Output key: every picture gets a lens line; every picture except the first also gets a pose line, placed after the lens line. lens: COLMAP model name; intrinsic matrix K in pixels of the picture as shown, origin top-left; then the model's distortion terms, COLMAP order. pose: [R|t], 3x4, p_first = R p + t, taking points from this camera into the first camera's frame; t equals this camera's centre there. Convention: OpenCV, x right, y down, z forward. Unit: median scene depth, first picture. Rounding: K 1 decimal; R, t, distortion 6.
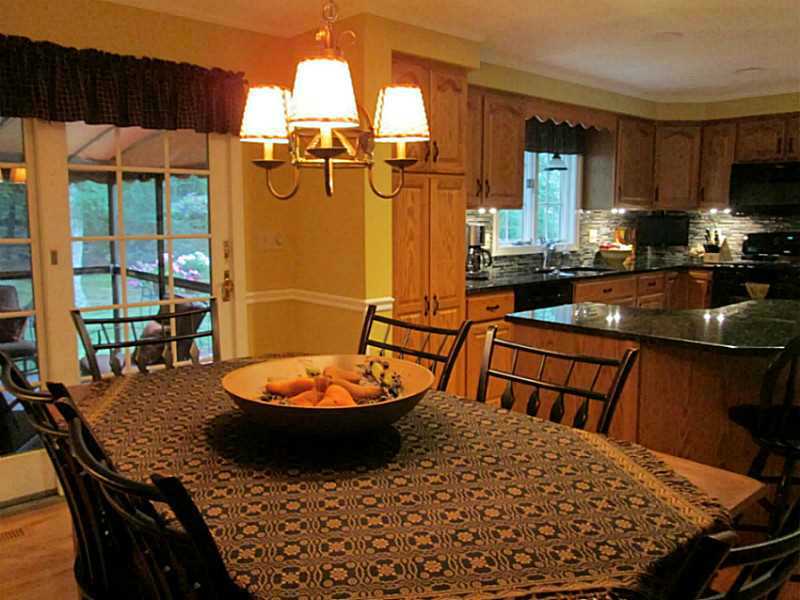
lens RADIAL K [[664.8, 0, 400.0], [0, 664.8, 300.0], [0, 0, 1]] dist [-0.030538, 0.005542]
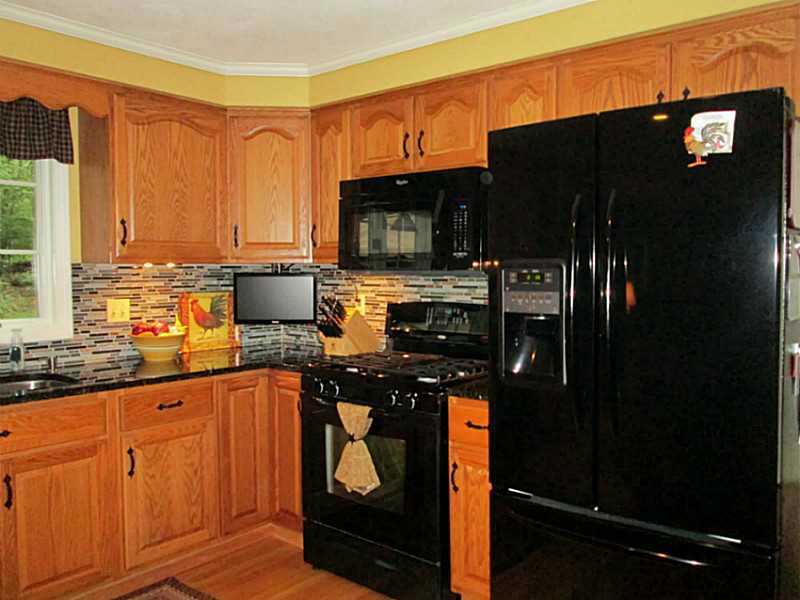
lens RADIAL K [[678.2, 0, 400.4], [0, 678.2, 297.1], [0, 0, 1]] dist [-0.030234, 0.013647]
pose [[0.991120, -0.005678, 0.132848, 0.484171], [0.017263, 0.996127, -0.086219, -0.059380], [-0.131844, 0.087747, 0.987379, 0.446529]]
